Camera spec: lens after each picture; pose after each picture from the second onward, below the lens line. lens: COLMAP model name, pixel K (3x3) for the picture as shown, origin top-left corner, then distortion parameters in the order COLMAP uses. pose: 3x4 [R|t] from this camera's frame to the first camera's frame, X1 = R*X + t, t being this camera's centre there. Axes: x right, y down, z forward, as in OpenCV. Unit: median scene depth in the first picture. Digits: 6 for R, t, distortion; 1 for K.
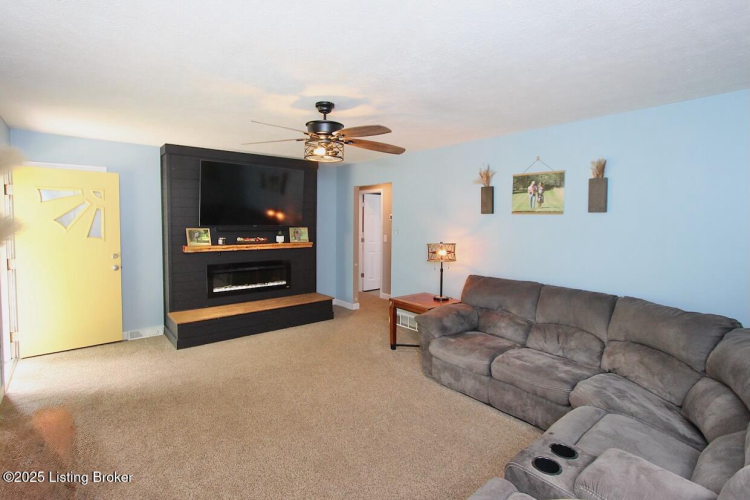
lens RADIAL K [[350.1, 0, 377.5], [0, 350.1, 238.8], [0, 0, 1]] dist [-0.002621, -0.000249]
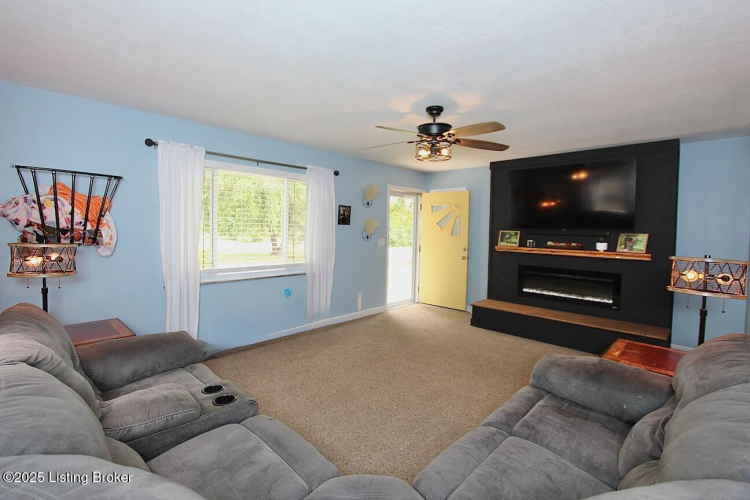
lens RADIAL K [[350.1, 0, 377.5], [0, 350.1, 238.8], [0, 0, 1]] dist [-0.002621, -0.000249]
pose [[0.134241, 0.022411, -0.990695, 0.668101], [-0.074043, 0.997176, 0.012525, 0.016072], [0.988179, 0.071673, 0.135521, 0.511191]]
